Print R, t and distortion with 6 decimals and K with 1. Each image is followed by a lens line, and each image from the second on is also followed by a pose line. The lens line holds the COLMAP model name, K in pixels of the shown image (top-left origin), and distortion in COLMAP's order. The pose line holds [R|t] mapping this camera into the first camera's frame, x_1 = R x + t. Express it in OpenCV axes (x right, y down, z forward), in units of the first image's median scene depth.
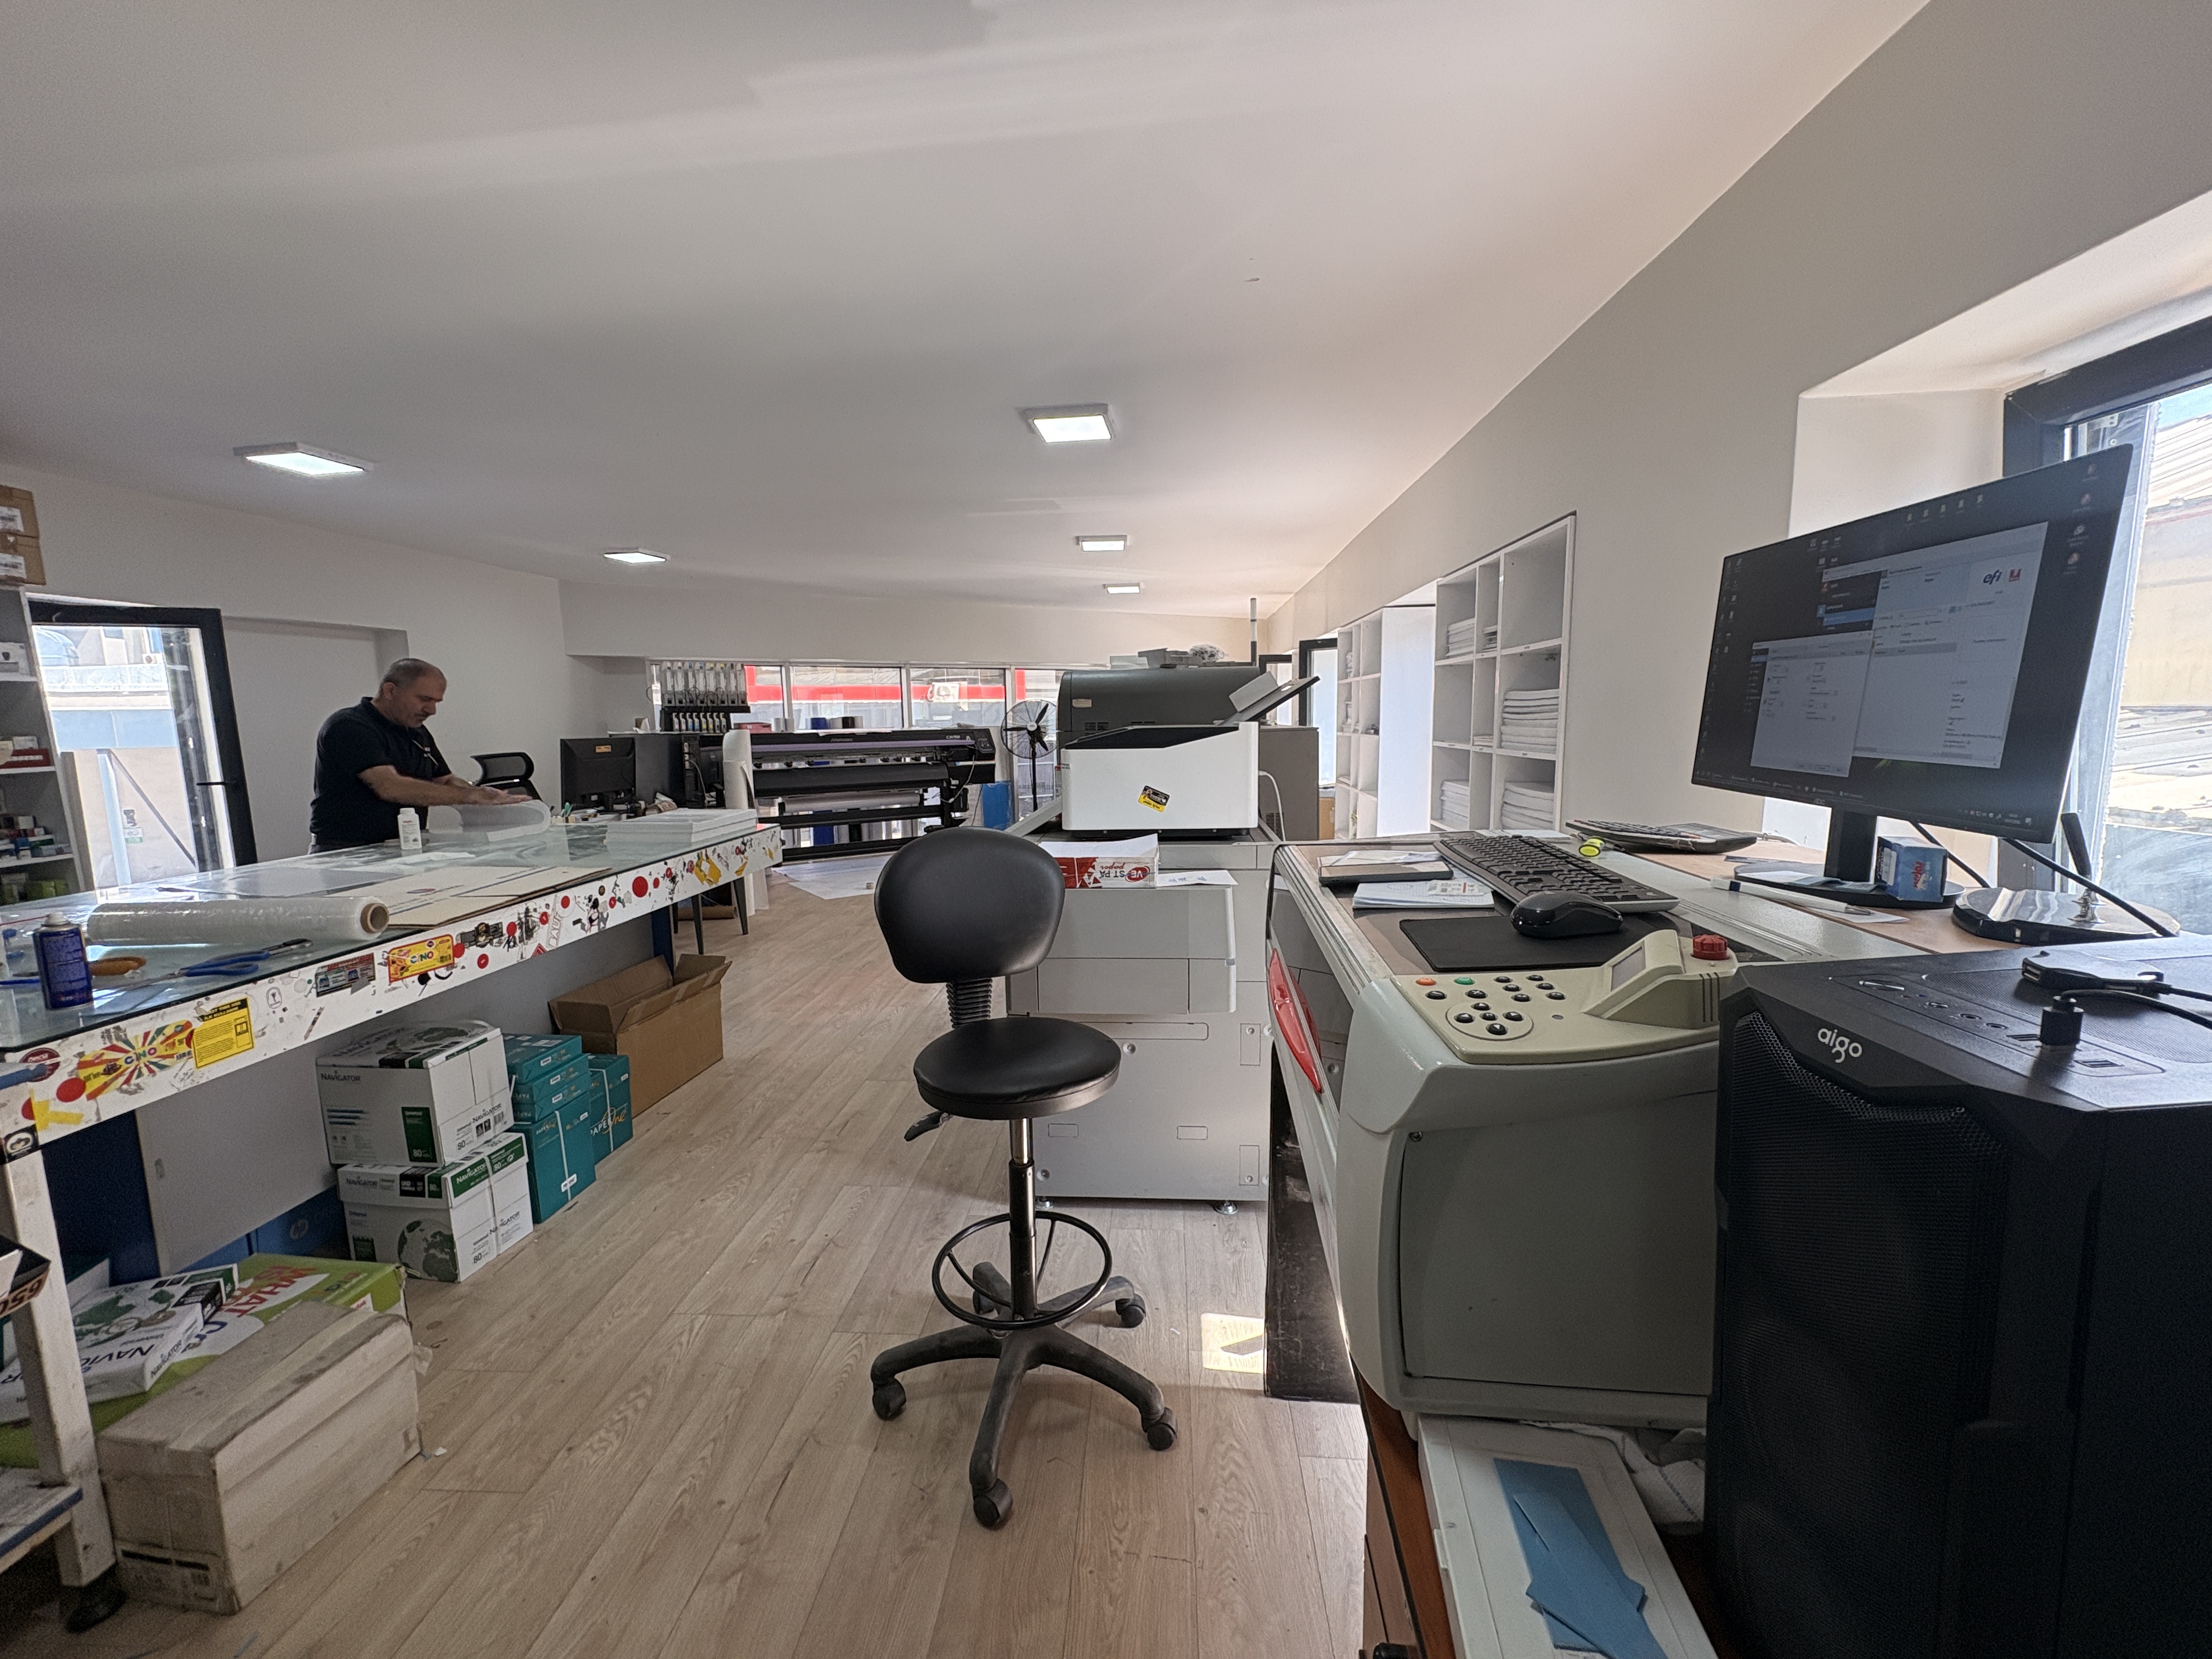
lens RADIAL K [[887.1, 0, 1120.3], [0, 887.1, 833.9], [0, 0, 1]] dist [0.000685, -0.000082]
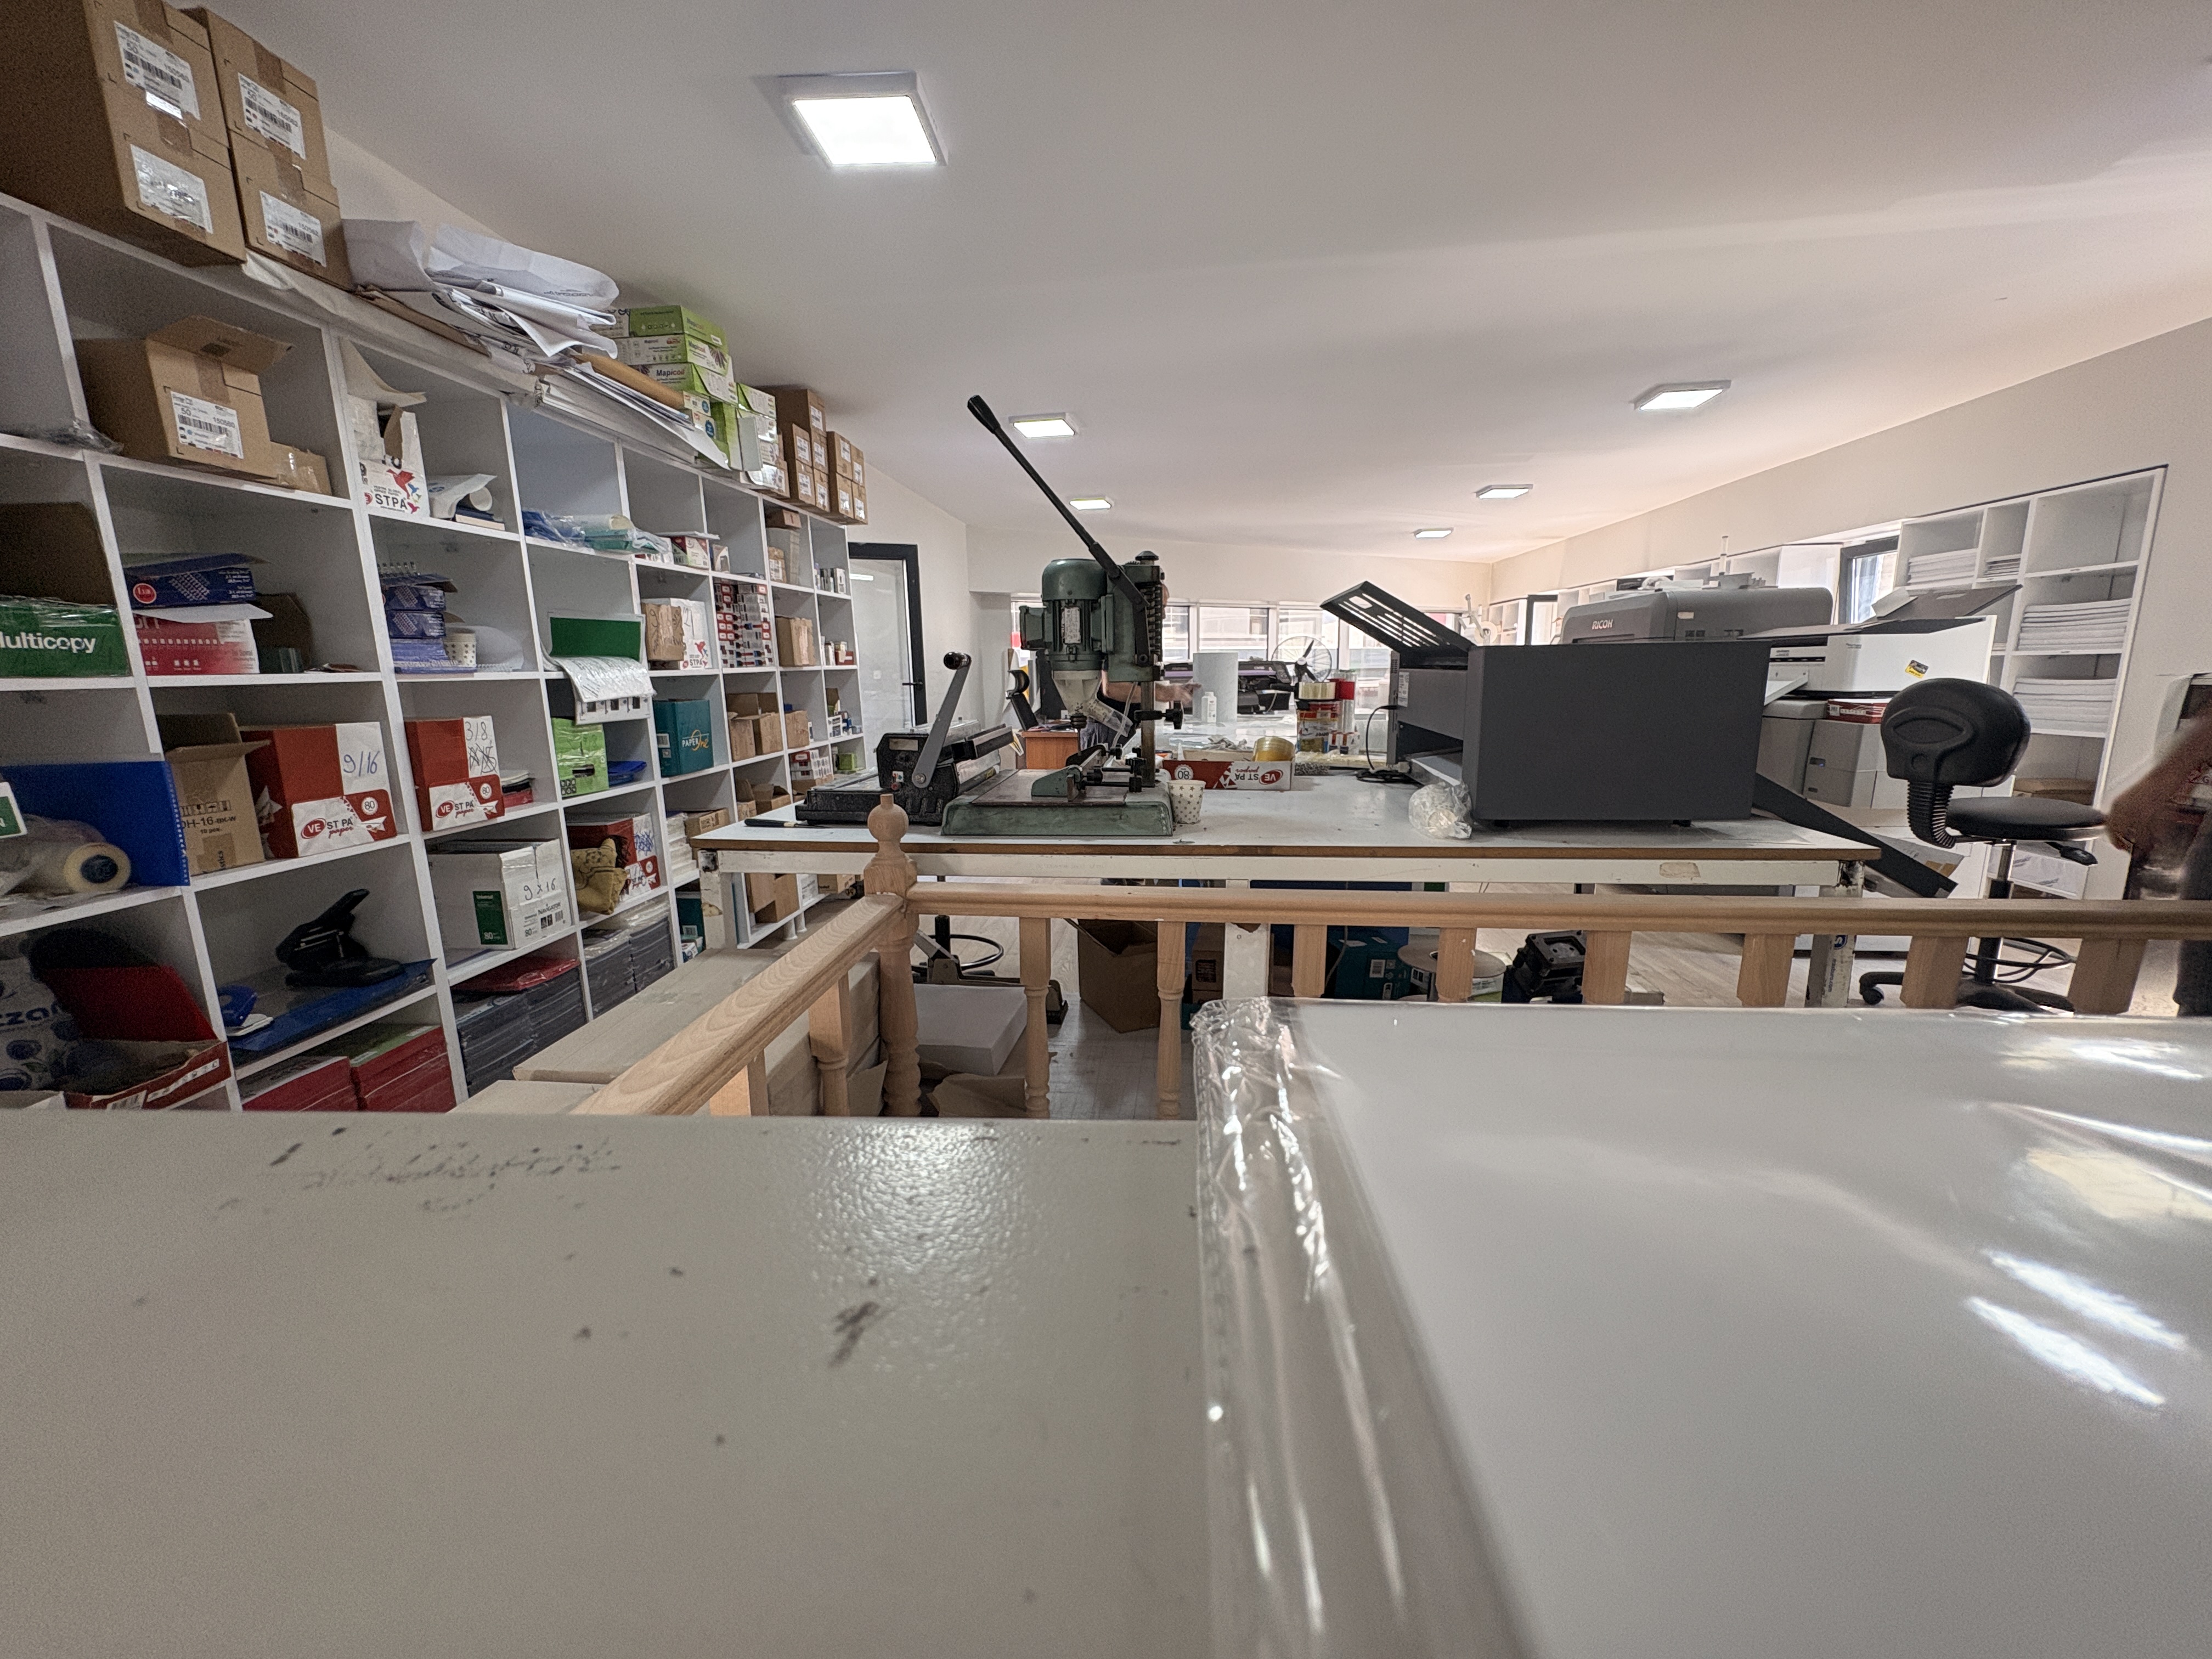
lens RADIAL K [[887.1, 0, 1106.1], [0, 887.1, 825.2], [0, 0, 1]] dist [0.000685, -0.000082]
pose [[0.999659, 0.006589, -0.025250, -1.692781], [-0.005565, 0.999169, 0.040387, 0.220850], [0.025495, -0.040233, 0.998865, -0.655818]]
